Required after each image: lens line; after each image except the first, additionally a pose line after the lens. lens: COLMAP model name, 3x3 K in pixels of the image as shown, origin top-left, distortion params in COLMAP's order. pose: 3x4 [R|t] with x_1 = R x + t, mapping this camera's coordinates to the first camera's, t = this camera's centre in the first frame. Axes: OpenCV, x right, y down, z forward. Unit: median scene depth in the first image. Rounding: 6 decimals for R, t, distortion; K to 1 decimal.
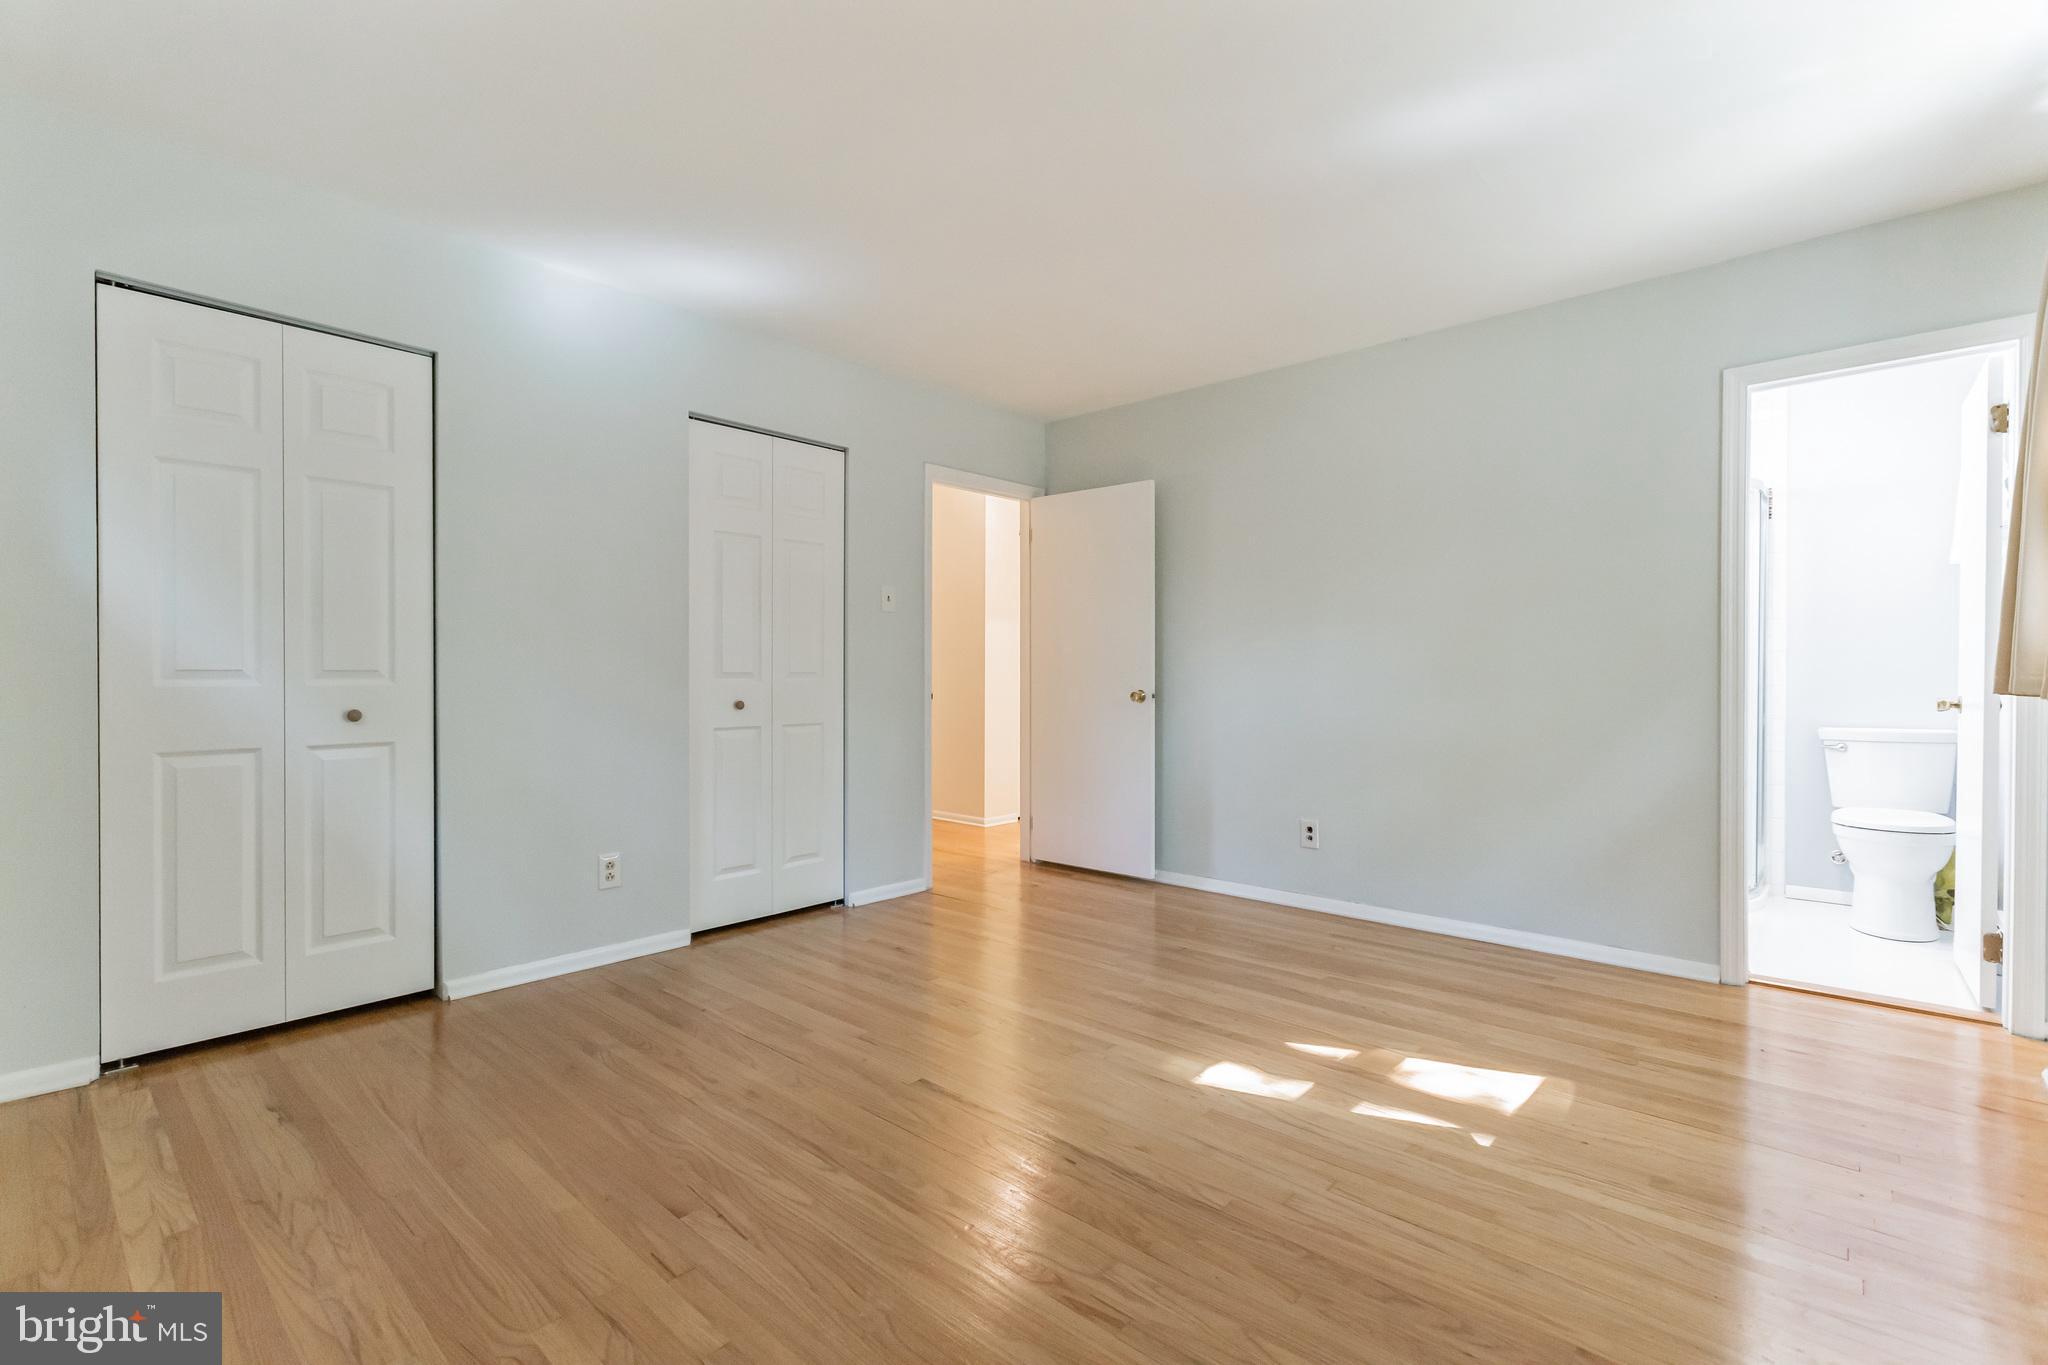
lens RADIAL K [[924.6, 0, 1025.9], [0, 924.6, 682.8], [0, 0, 1]] dist [0.004018, -0.001502]
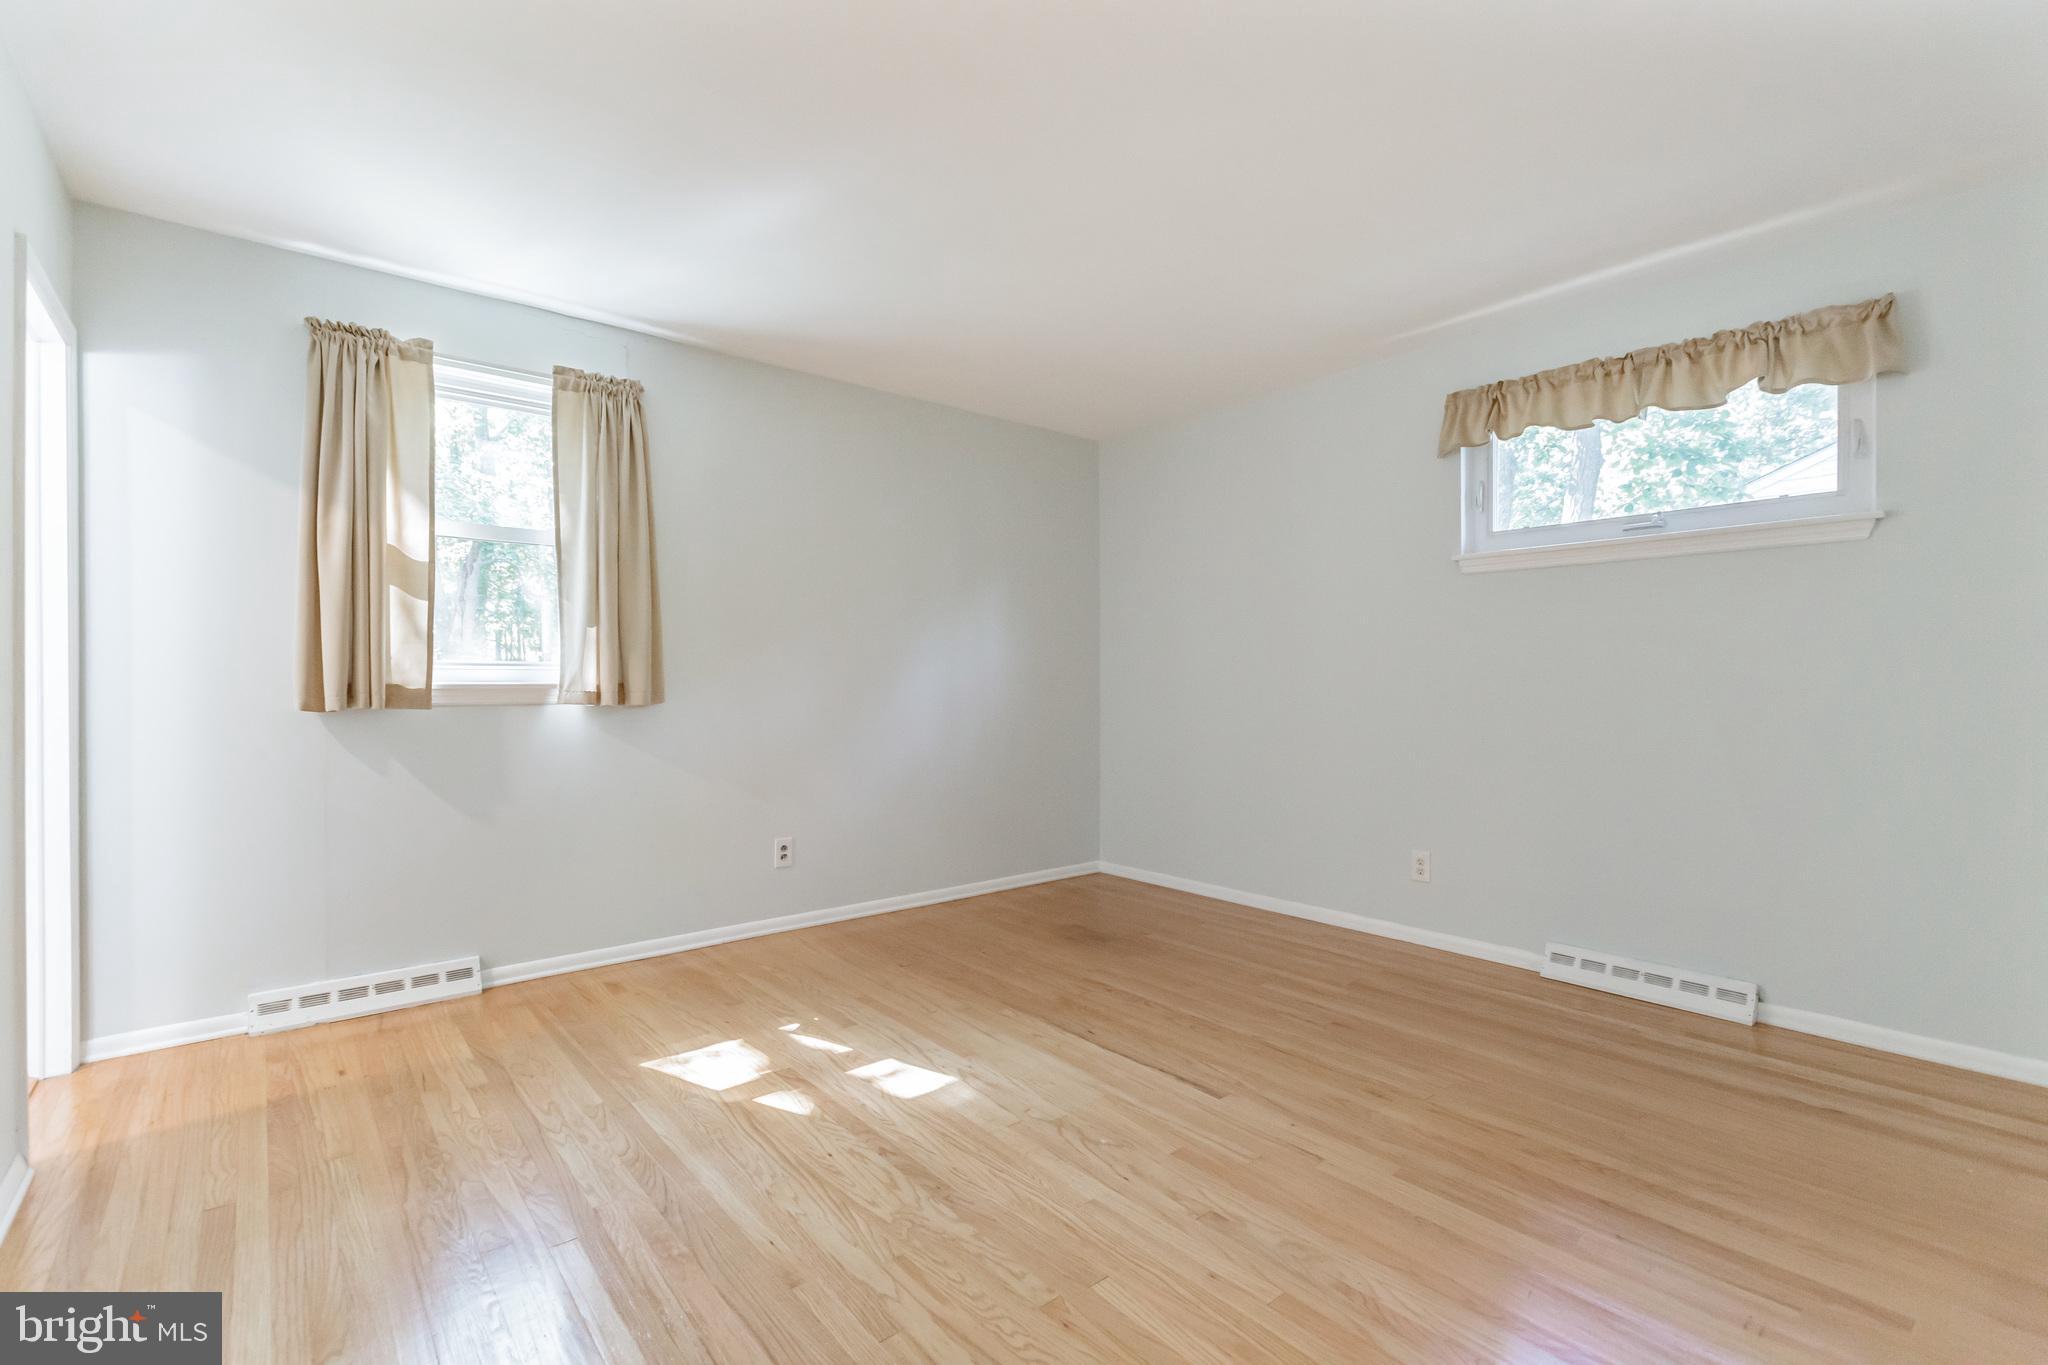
lens RADIAL K [[924.6, 0, 1023.0], [0, 924.6, 684.3], [0, 0, 1]] dist [0.004018, -0.001502]
pose [[-0.990123, -0.001402, 0.140198, -0.043743], [-0.000460, 0.999977, 0.006754, -0.031717], [-0.140204, 0.006623, -0.990100, 2.212653]]
